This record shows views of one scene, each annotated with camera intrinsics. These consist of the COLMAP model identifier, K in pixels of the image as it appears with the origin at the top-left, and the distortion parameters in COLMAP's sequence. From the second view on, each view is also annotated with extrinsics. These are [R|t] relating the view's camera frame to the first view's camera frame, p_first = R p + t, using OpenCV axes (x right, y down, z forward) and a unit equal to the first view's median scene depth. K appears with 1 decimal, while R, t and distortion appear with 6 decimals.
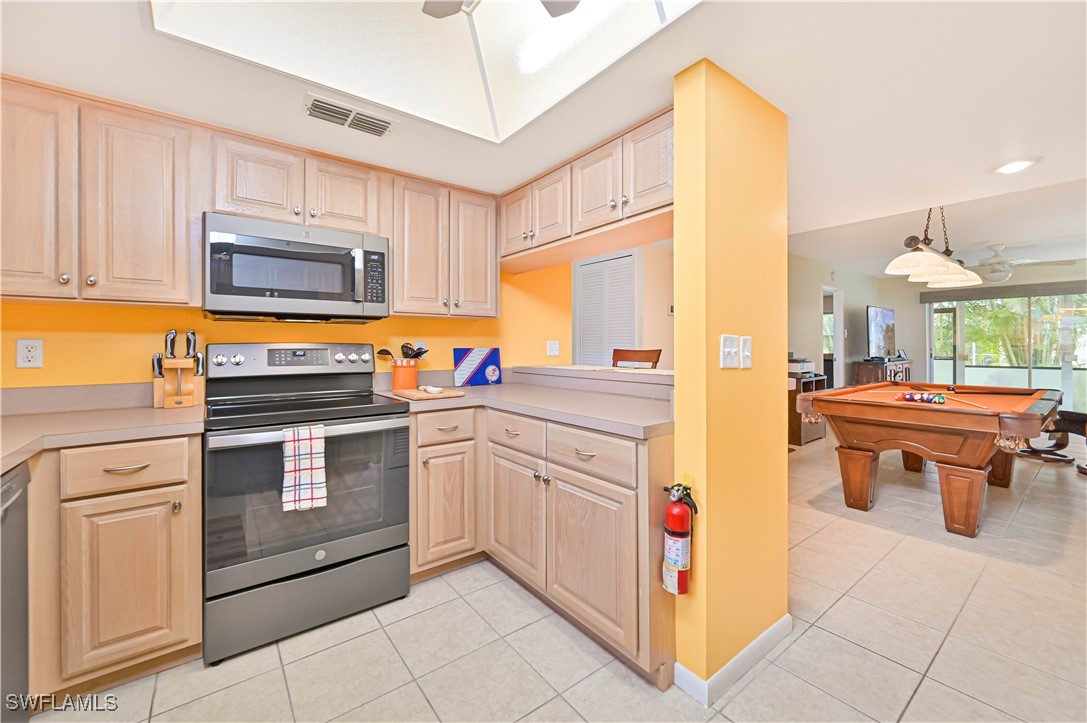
lens RADIAL K [[435.0, 0, 546.2], [0, 435.0, 345.0], [0, 0, 1]] dist [-0.002748, 0.001463]
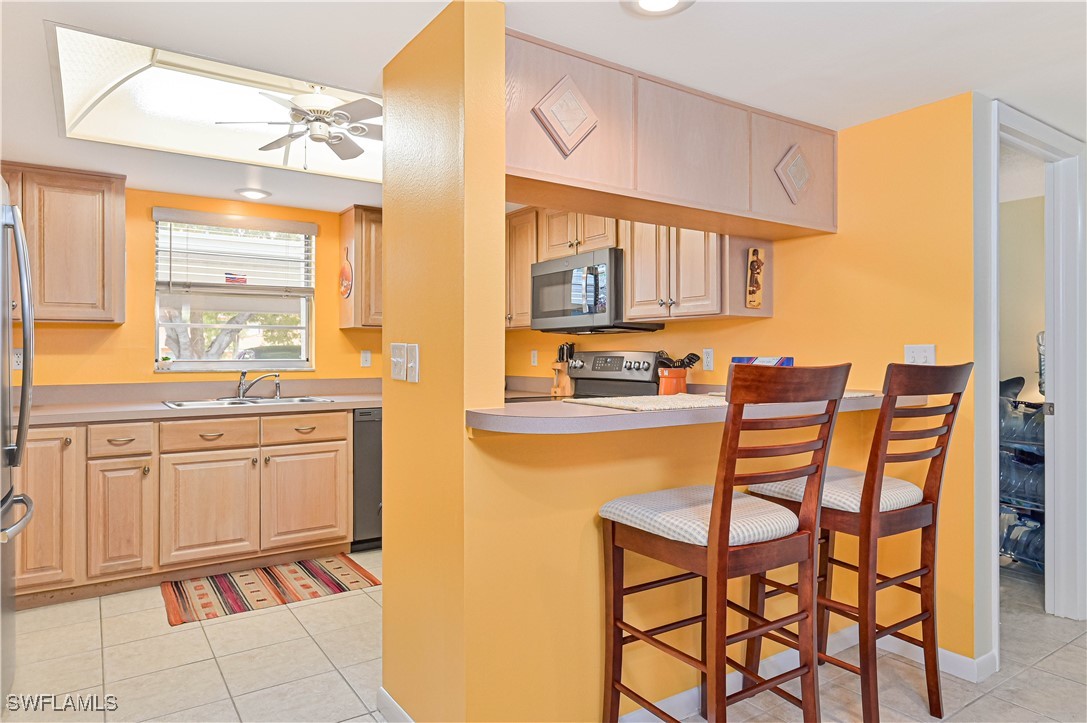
lens RADIAL K [[666.9, 0, 537.1], [0, 666.9, 355.3], [0, 0, 1]] dist [-0.006519, -0.000189]
pose [[-0.068618, 0.003302, -0.997638, 1.320776], [0.000813, 0.999994, 0.003254, -0.000232], [0.997643, -0.000588, -0.068620, 1.031088]]
